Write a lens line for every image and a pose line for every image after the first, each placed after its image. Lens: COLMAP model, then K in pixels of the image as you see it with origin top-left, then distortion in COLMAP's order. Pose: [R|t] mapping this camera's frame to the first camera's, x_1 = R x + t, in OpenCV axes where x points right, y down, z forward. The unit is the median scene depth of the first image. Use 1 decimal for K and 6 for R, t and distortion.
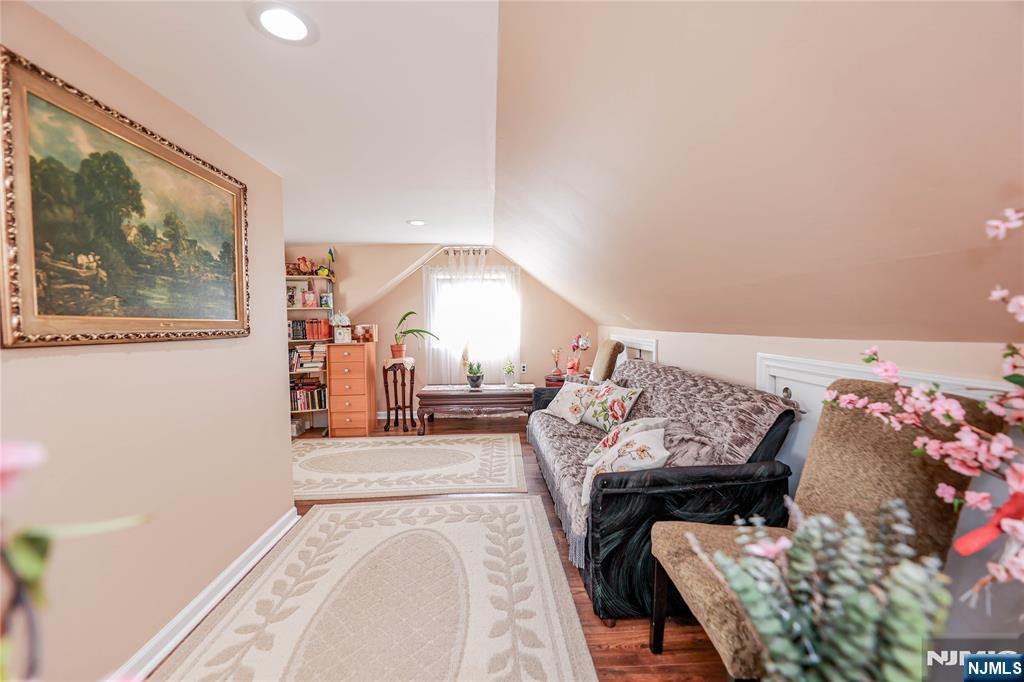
lens RADIAL K [[426.5, 0, 513.6], [0, 426.5, 343.5], [0, 0, 1]] dist [-0.001628, -0.005619]
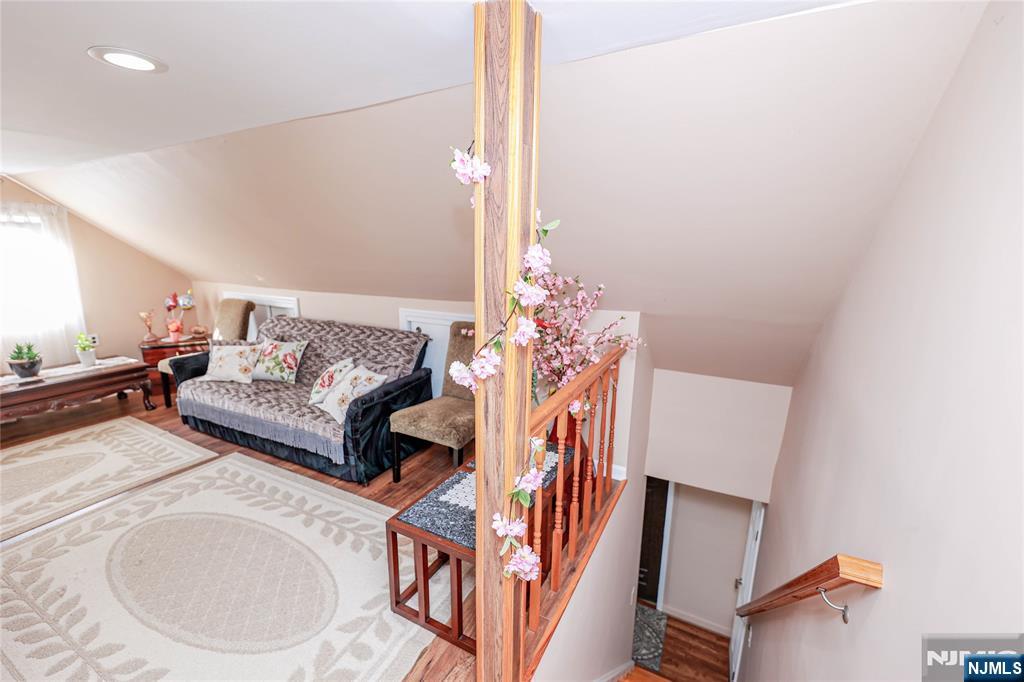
lens RADIAL K [[426.5, 0, 513.6], [0, 426.5, 343.5], [0, 0, 1]] dist [-0.001628, -0.005619]
pose [[0.520503, -0.185041, 0.833569, -0.605793], [0.043279, 0.980698, 0.190678, -0.140485], [-0.852763, -0.063172, 0.518464, -0.254212]]
